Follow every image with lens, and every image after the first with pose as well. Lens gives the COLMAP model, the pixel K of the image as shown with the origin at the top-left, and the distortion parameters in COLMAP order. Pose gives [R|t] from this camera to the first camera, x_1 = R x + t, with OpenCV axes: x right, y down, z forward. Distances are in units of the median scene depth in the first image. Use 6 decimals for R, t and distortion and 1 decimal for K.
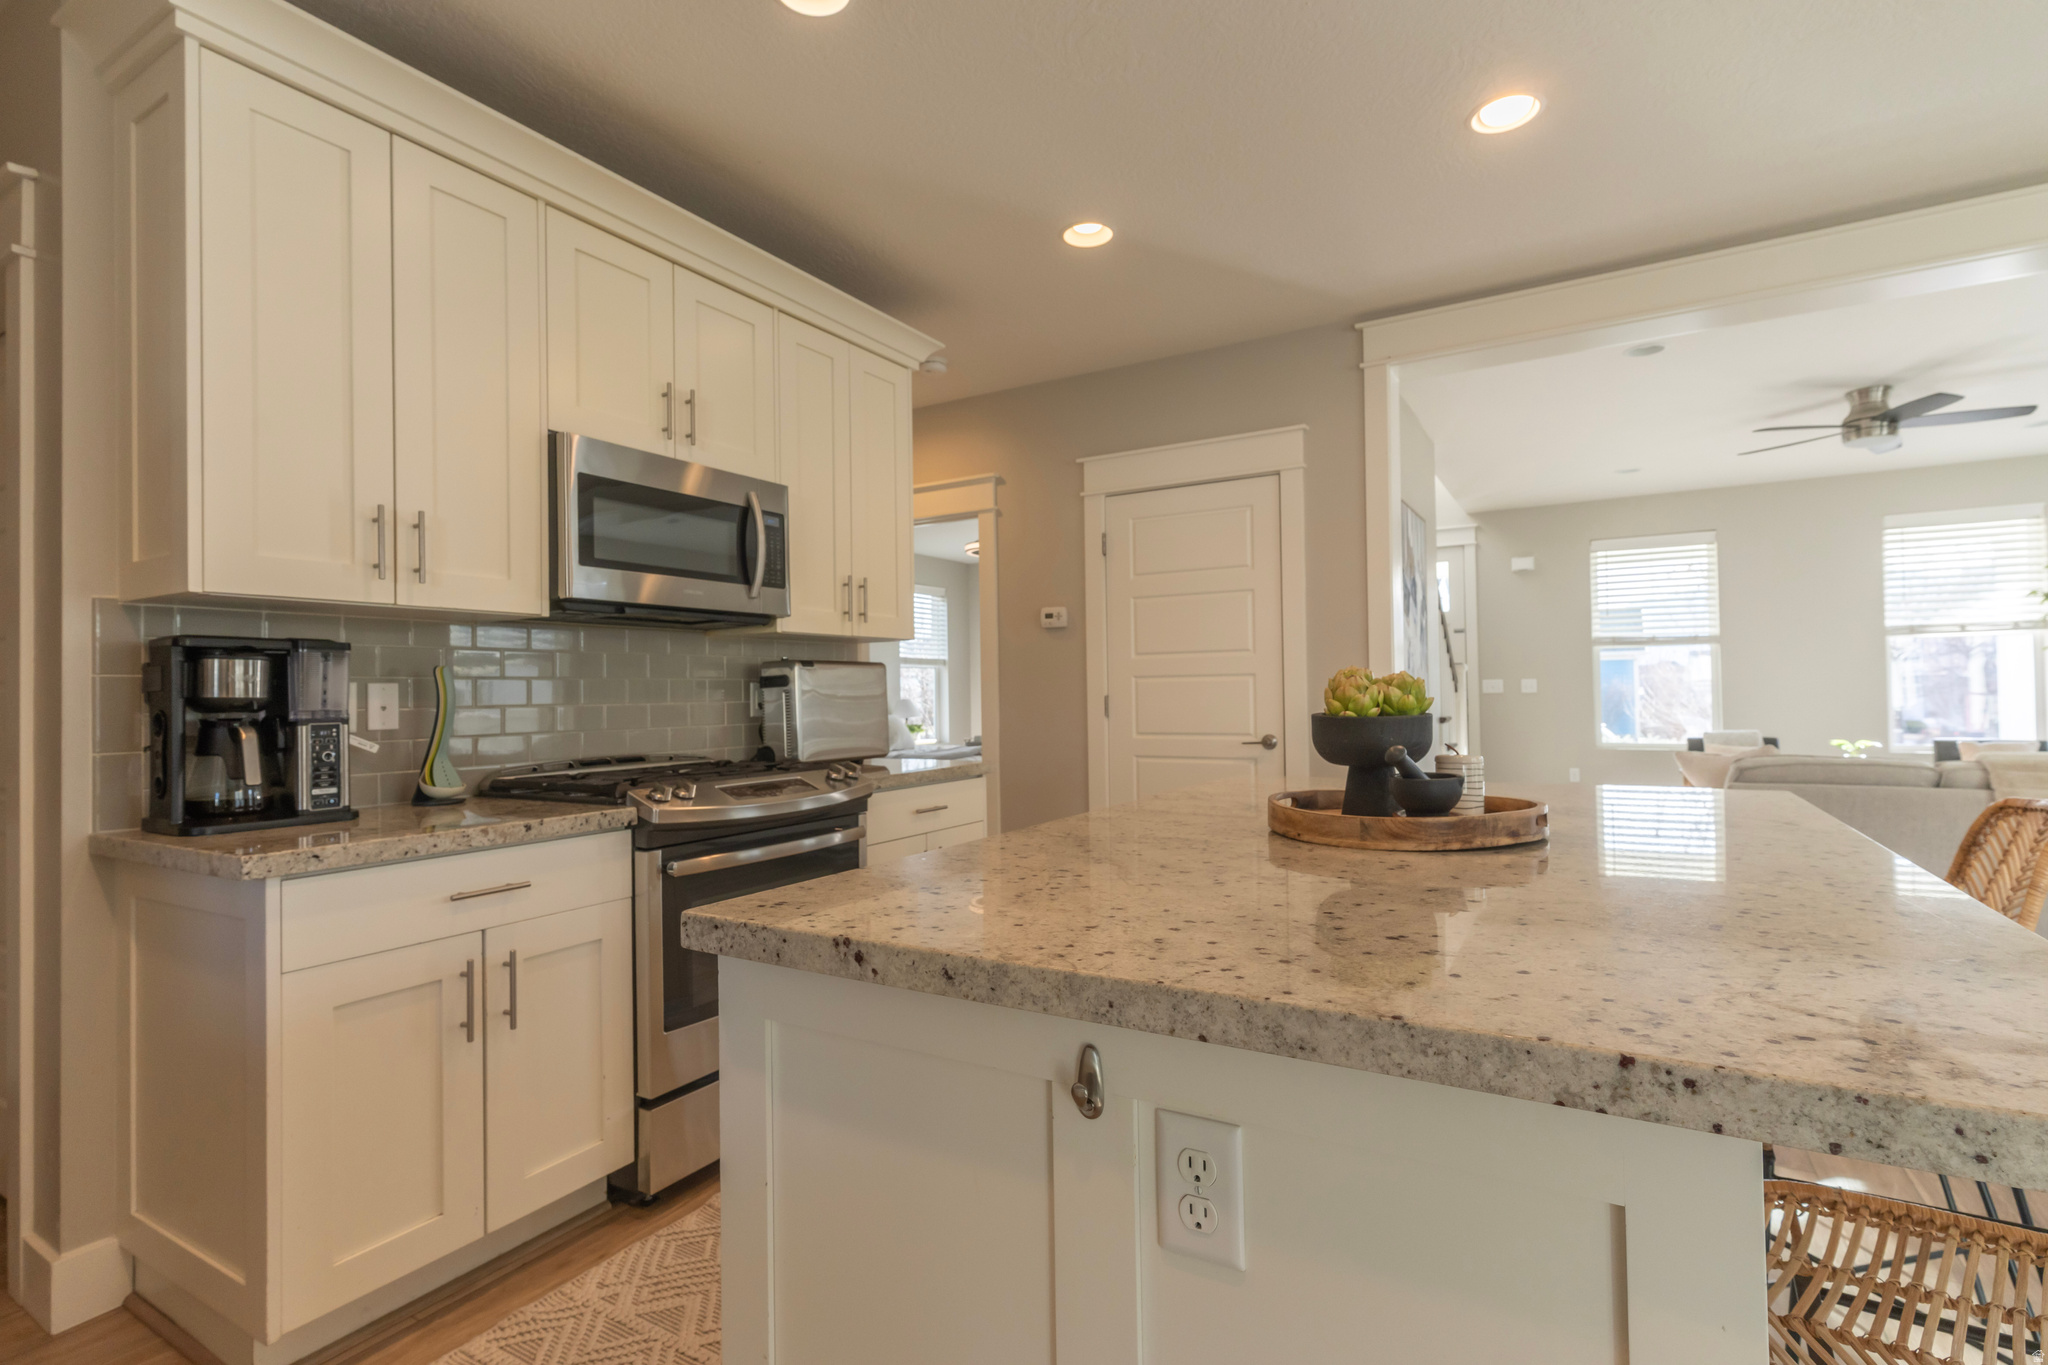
lens RADIAL K [[969.4, 0, 1028.3], [0, 969.4, 688.3], [0, 0, 1]] dist [0.000004, -0.000440]
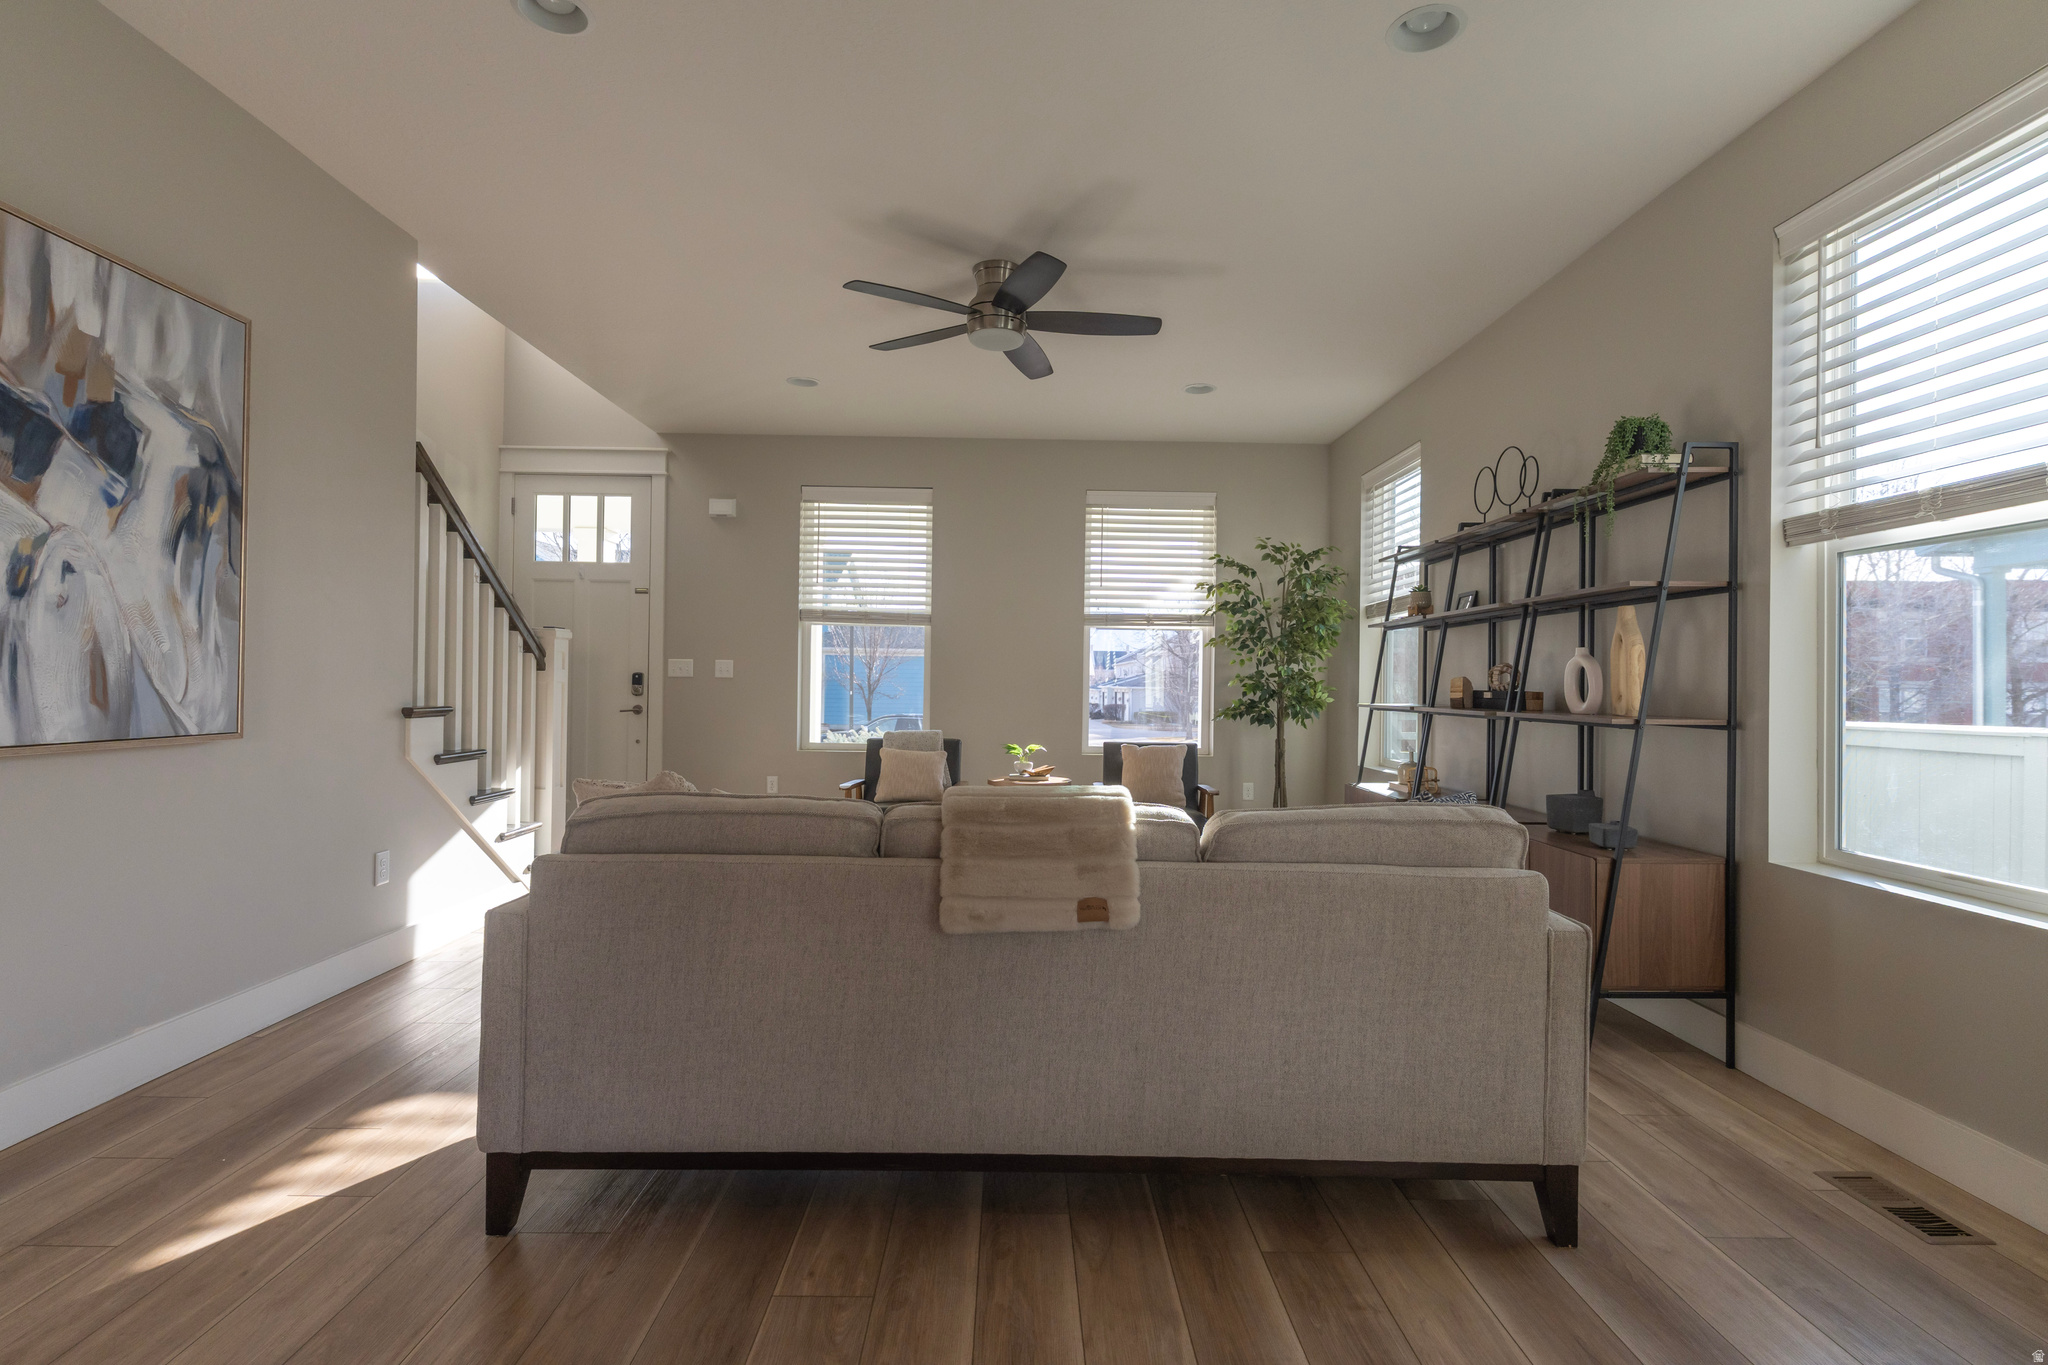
lens RADIAL K [[981.7, 0, 1021.5], [0, 981.7, 657.5], [0, 0, 1]] dist [0.002945, 0.000133]
pose [[0.854851, 0.043154, 0.517076, 1.087982], [-0.033100, 0.999041, -0.028657, 0.010772], [-0.517817, 0.007382, 0.855459, 0.758682]]
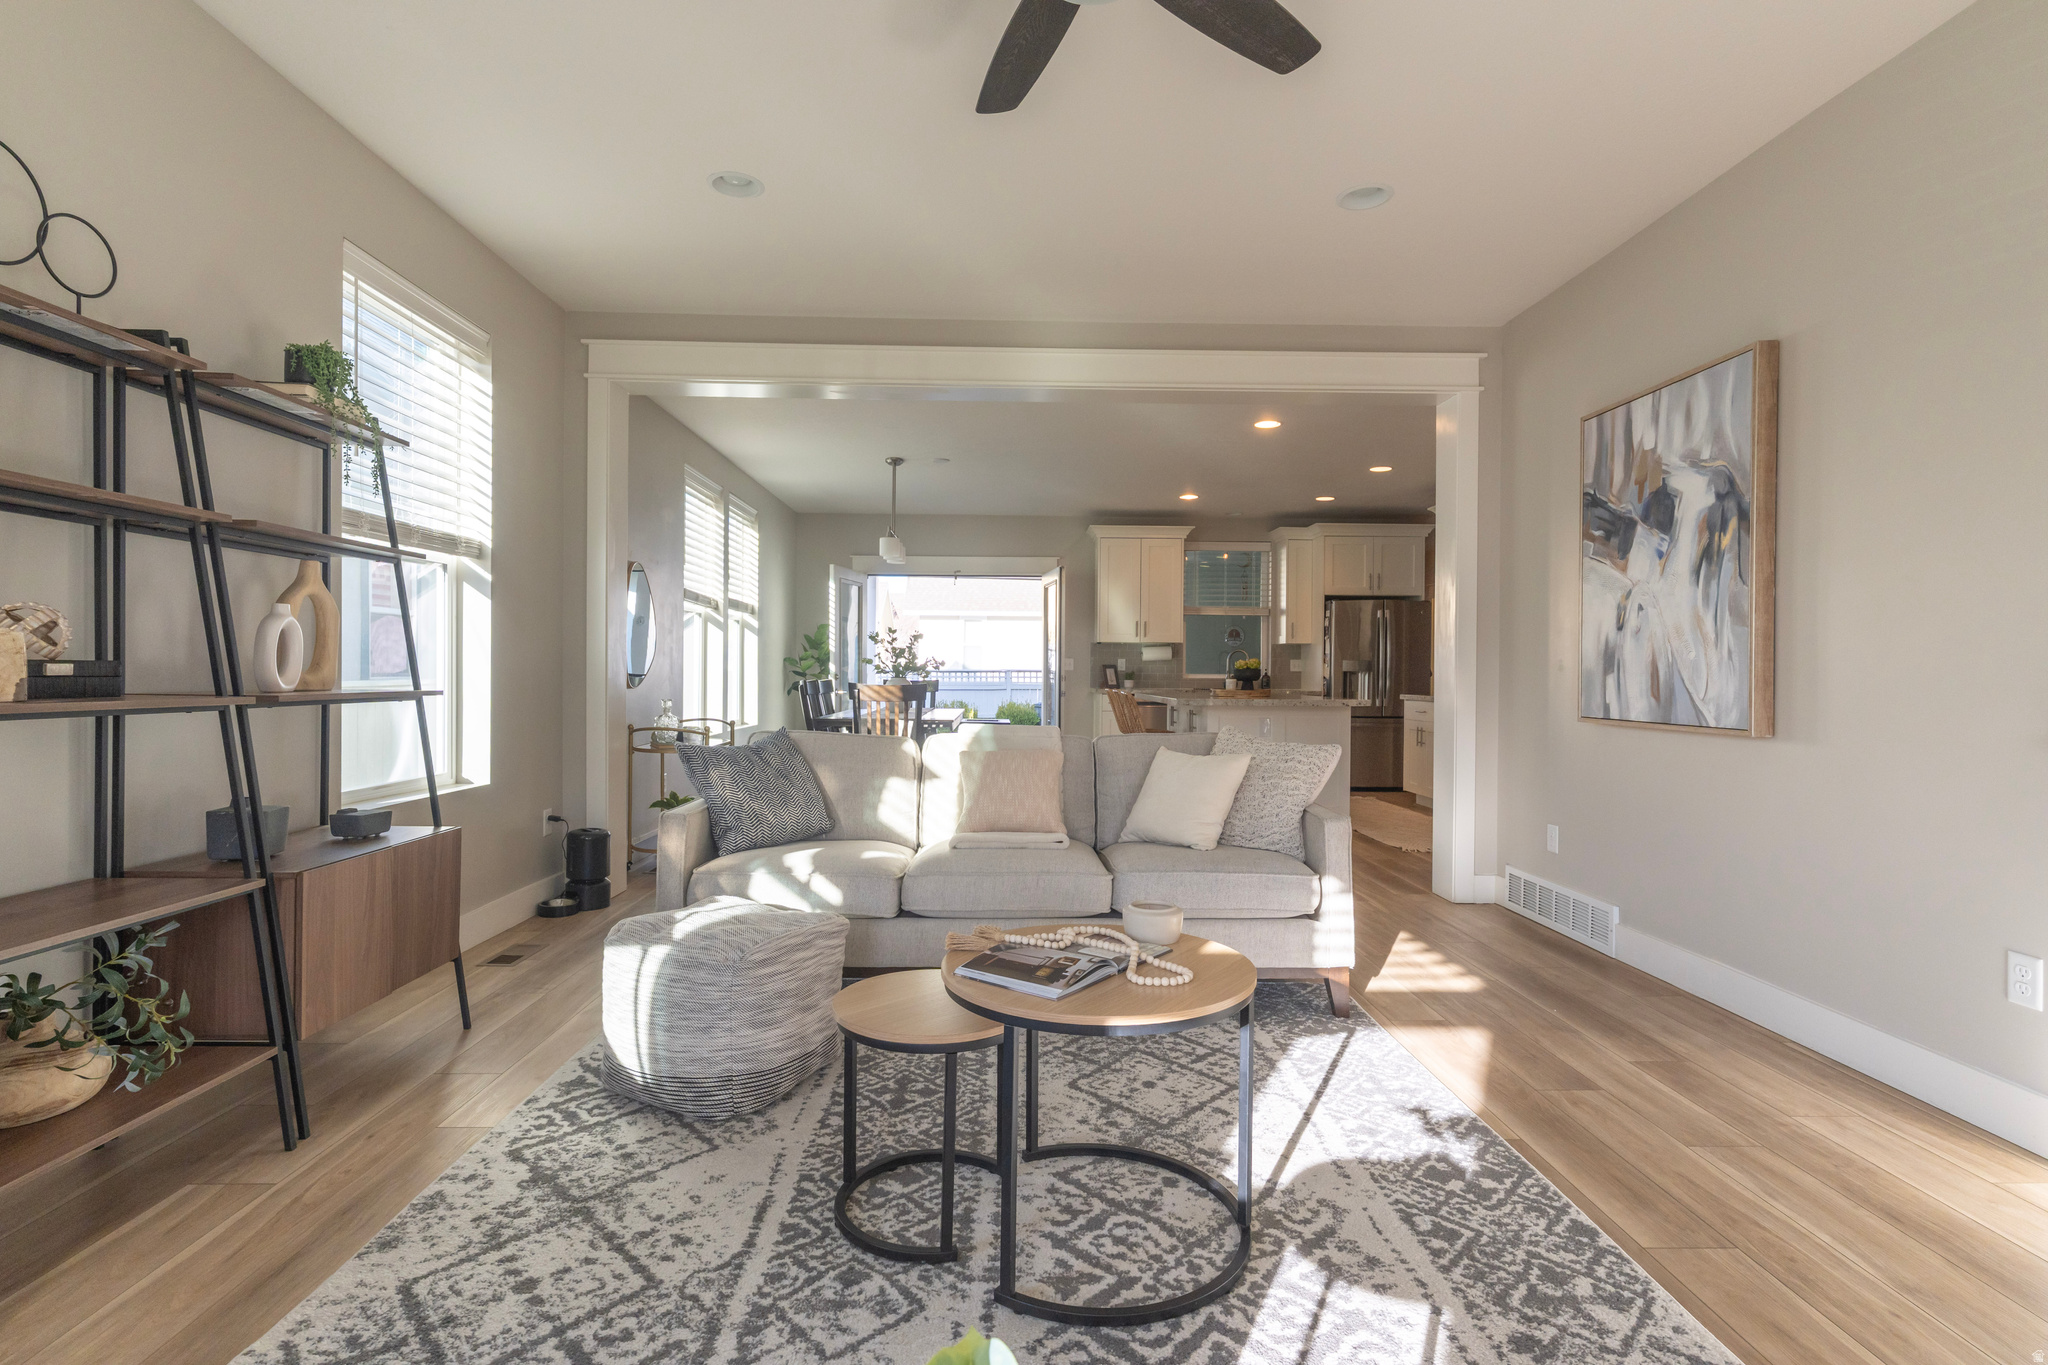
lens RADIAL K [[980.0, 0, 1011.0], [0, 980.0, 676.8], [0, 0, 1]] dist [0.002515, 0.000380]
pose [[-0.854954, 0.012894, -0.518544, 2.308144], [0.010452, 0.999916, 0.007630, 0.009393], [0.518599, 0.001104, -0.855017, 2.748209]]
